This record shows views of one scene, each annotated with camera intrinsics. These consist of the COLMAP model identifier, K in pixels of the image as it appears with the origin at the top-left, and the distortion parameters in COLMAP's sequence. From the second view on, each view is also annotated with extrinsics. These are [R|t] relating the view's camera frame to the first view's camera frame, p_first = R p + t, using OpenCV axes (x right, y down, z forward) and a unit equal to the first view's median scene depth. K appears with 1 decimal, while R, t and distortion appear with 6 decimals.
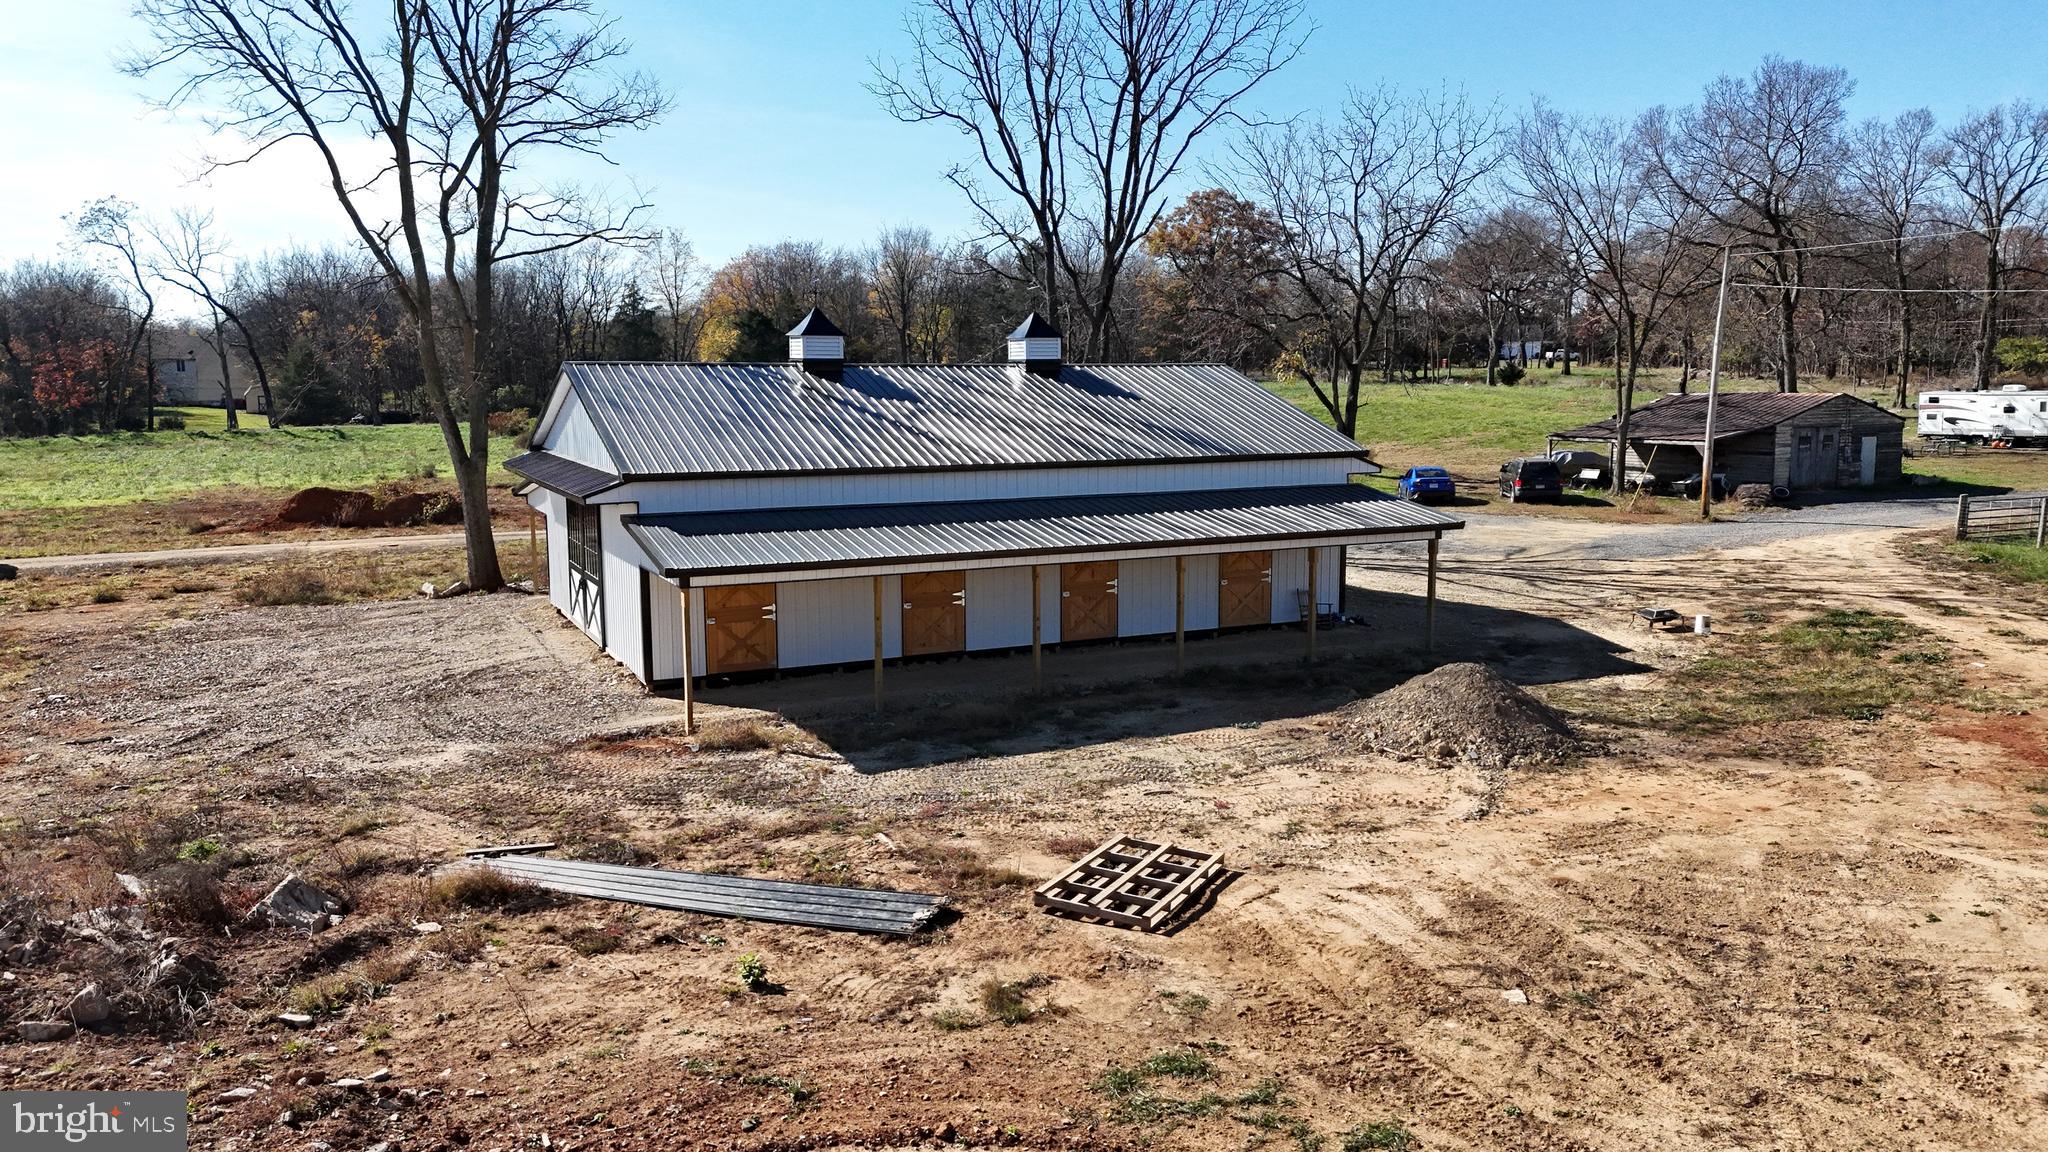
lens RADIAL K [[1504.7, 0, 1028.0], [0, 1504.7, 571.1], [0, 0, 1]] dist [0.087581, -0.091242]
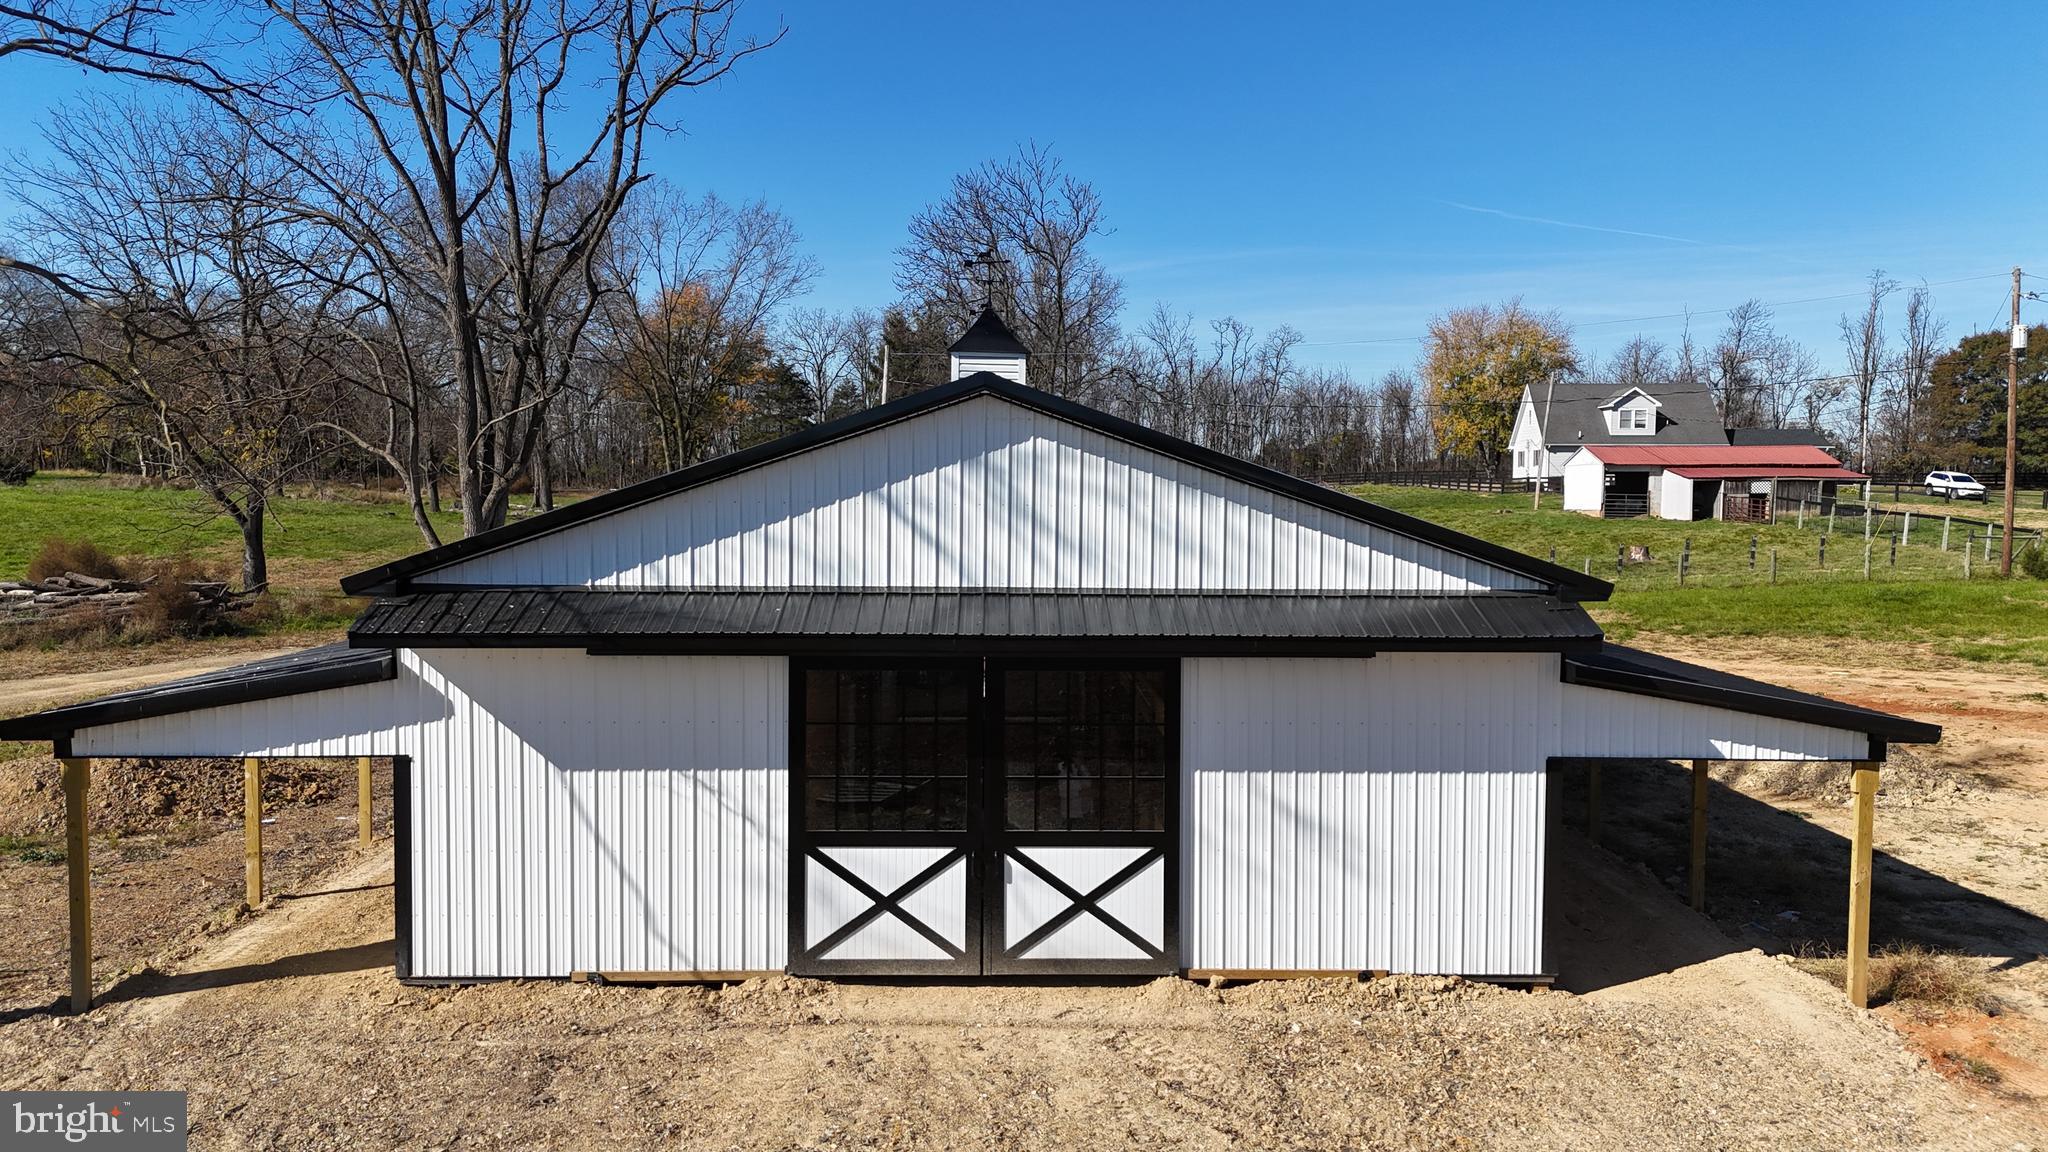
lens RADIAL K [[1504.7, 0, 1028.0], [0, 1504.7, 571.1], [0, 0, 1]] dist [0.087581, -0.091242]
pose [[0.411090, -0.045515, 0.910458, -1.072391], [0.113130, 0.993579, -0.001410, -0.116599], [-0.904548, 0.103580, 0.413600, 1.231401]]
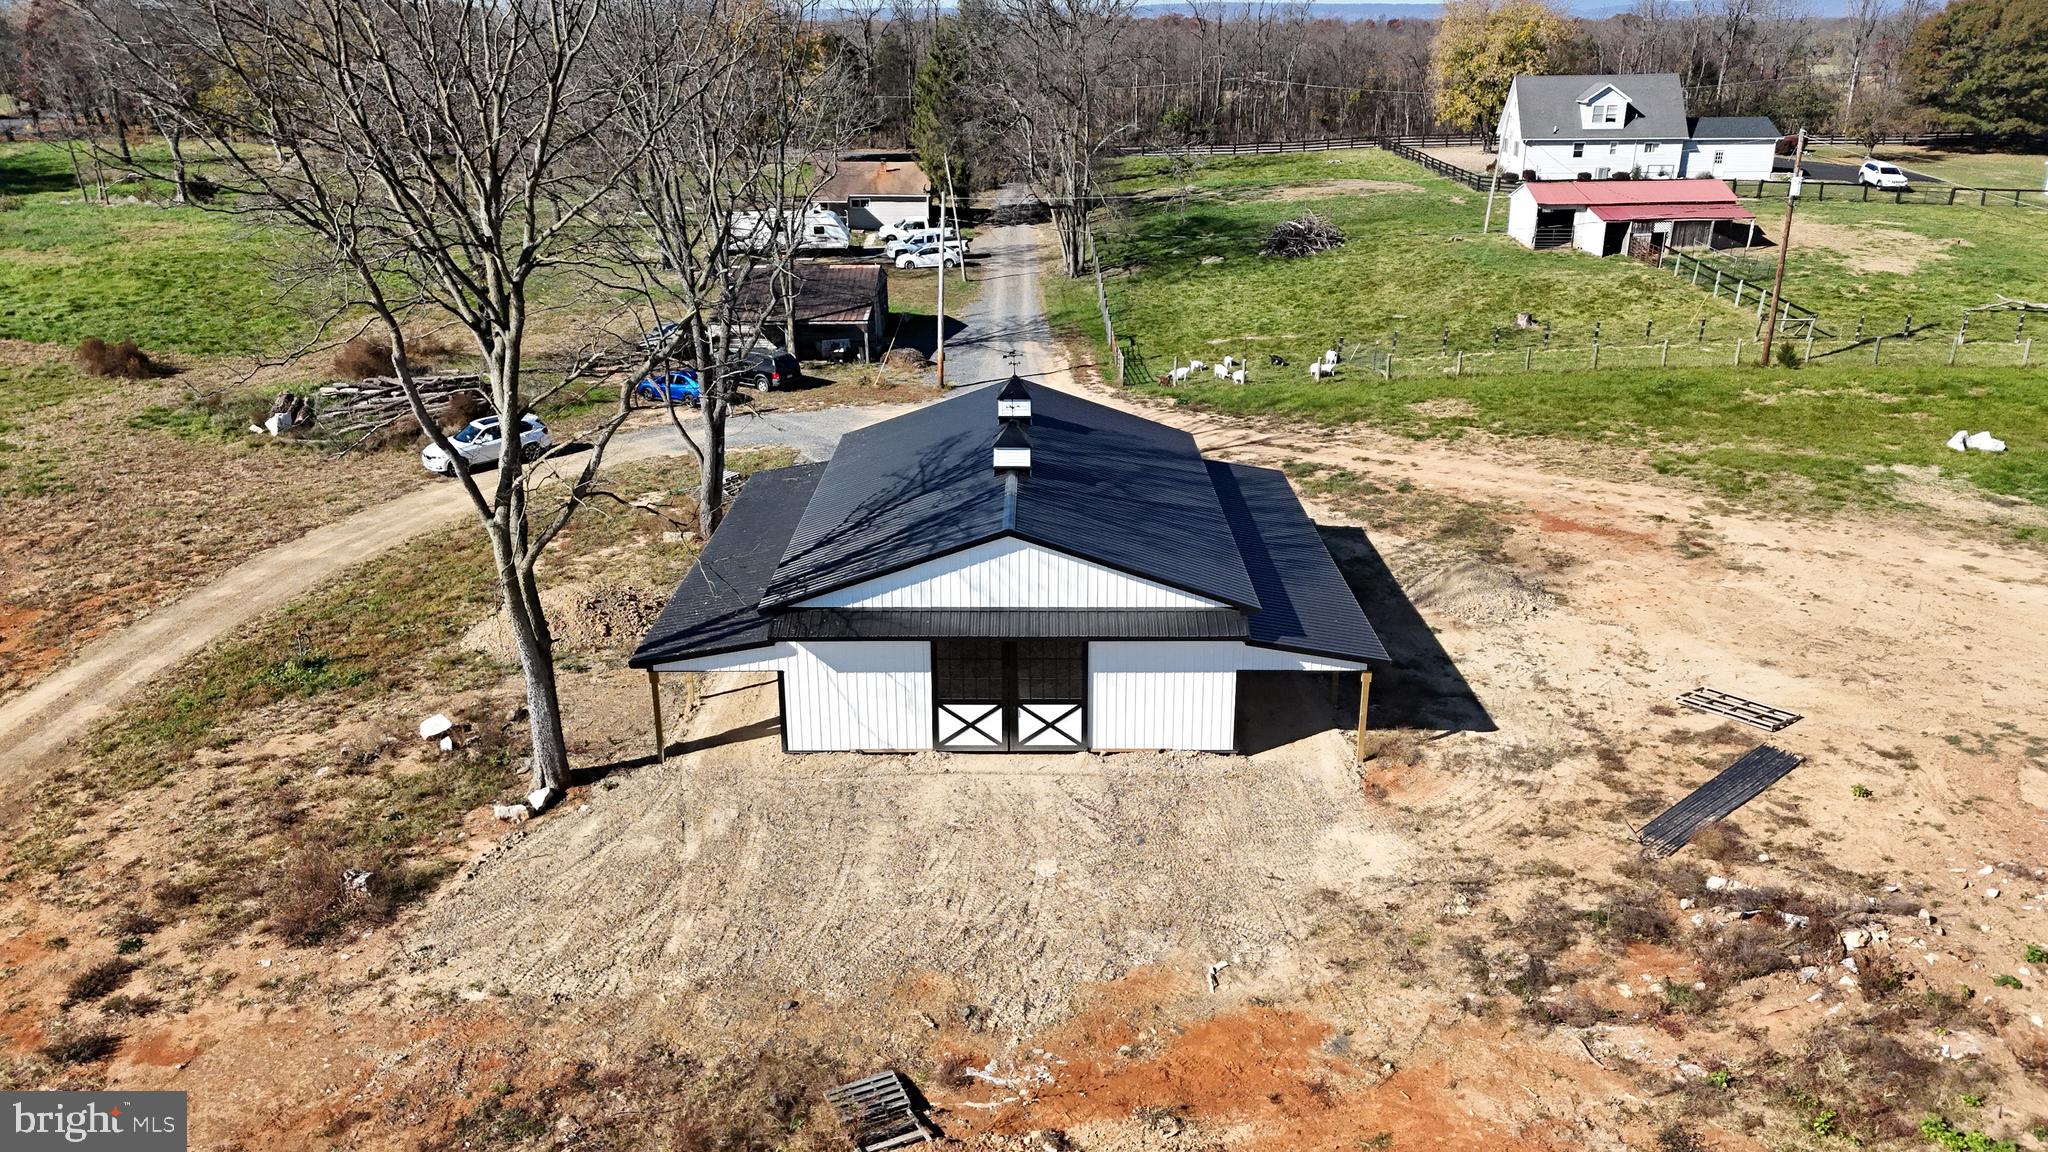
lens RADIAL K [[1504.7, 0, 1028.0], [0, 1504.7, 571.1], [0, 0, 1]] dist [0.087581, -0.091242]
pose [[0.437472, -0.300992, 0.847362, -1.872910], [0.119307, 0.953415, 0.277067, -0.620750], [-0.891282, -0.020113, 0.453002, 0.746331]]
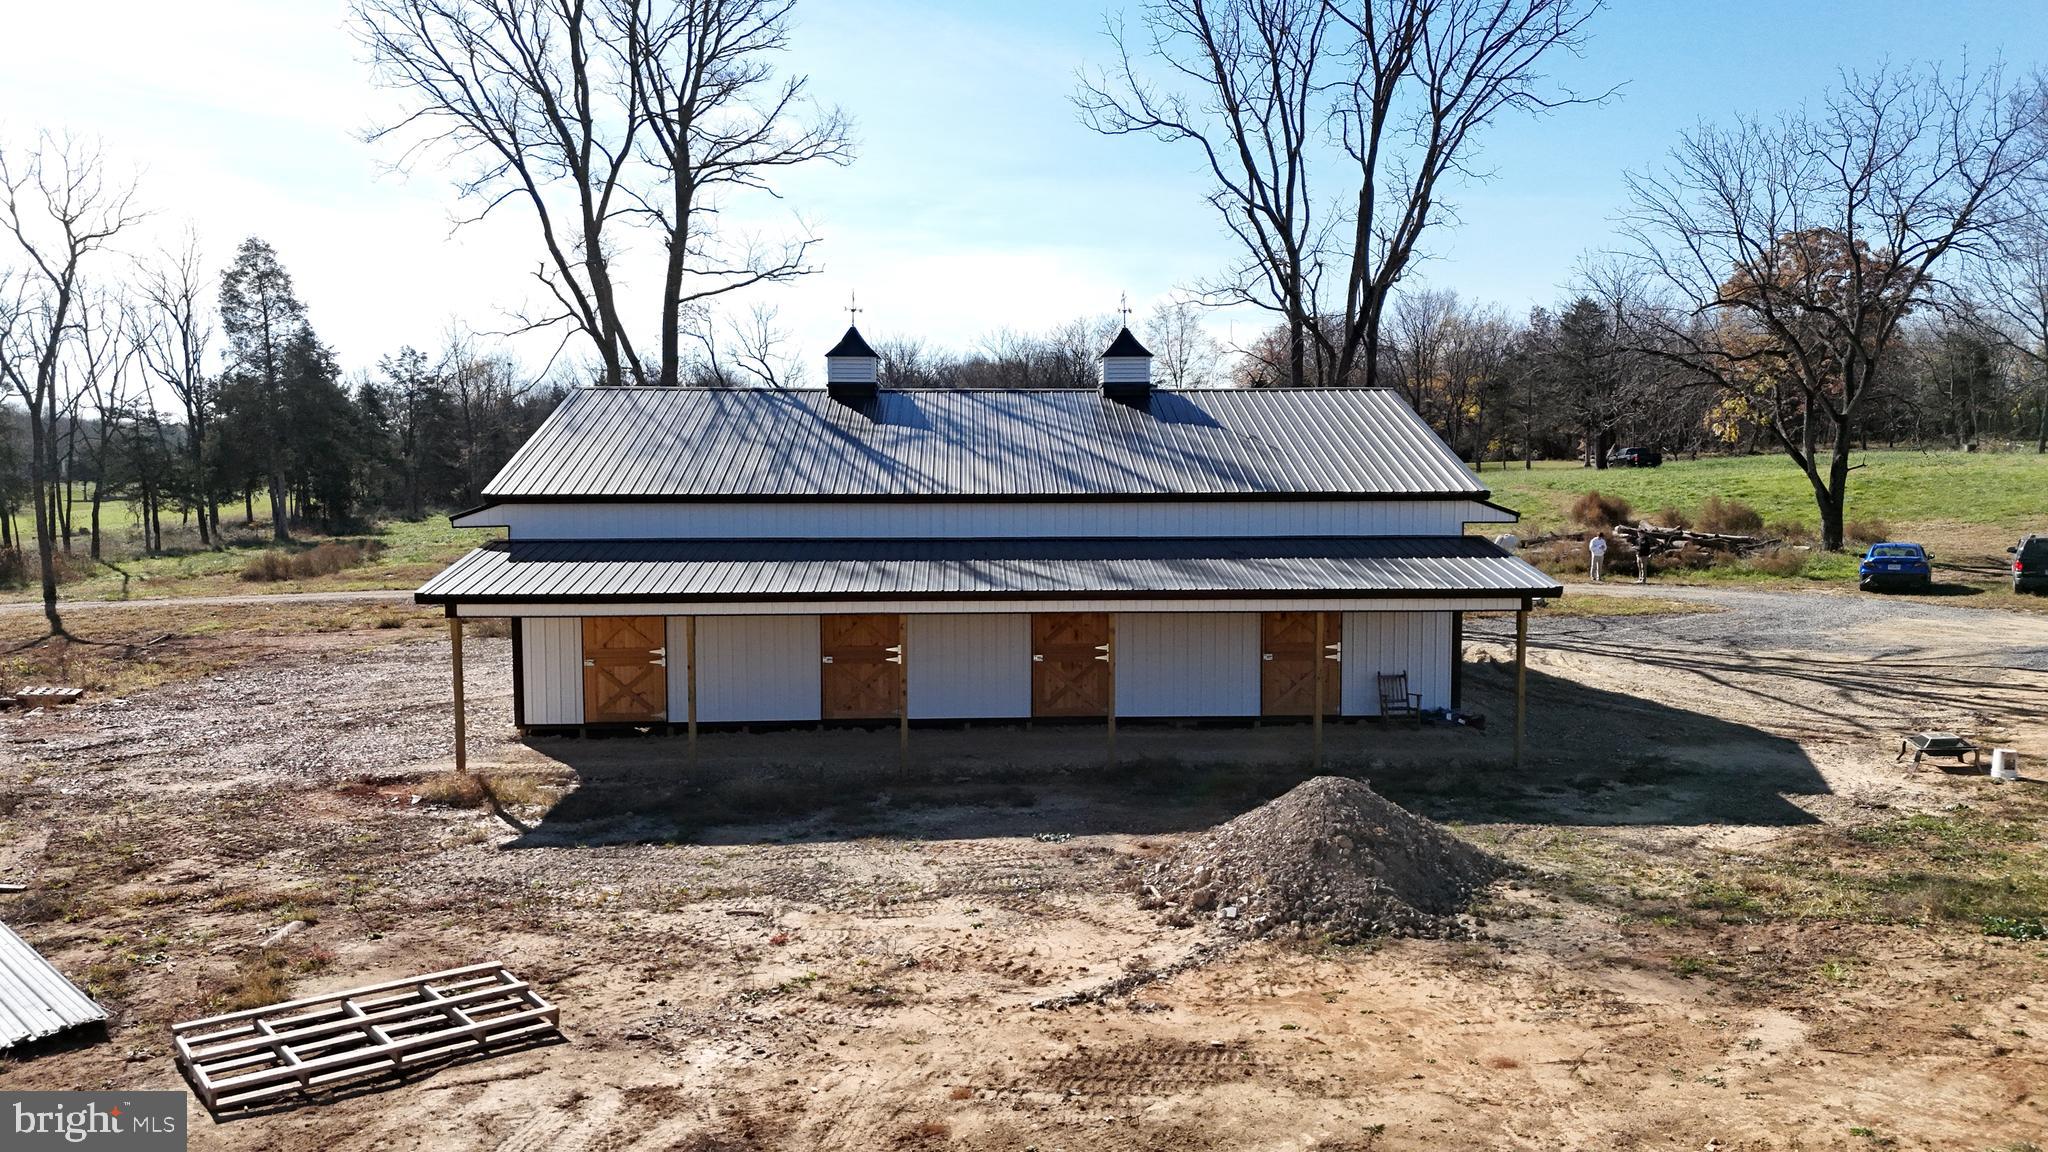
lens RADIAL K [[1504.7, 0, 1028.0], [0, 1504.7, 571.1], [0, 0, 1]] dist [0.087581, -0.091242]
pose [[0.916272, 0.031183, -0.399342, 0.509717], [-0.053291, 0.997593, -0.044375, 0.006929], [0.396997, 0.061941, 0.915728, 0.376163]]
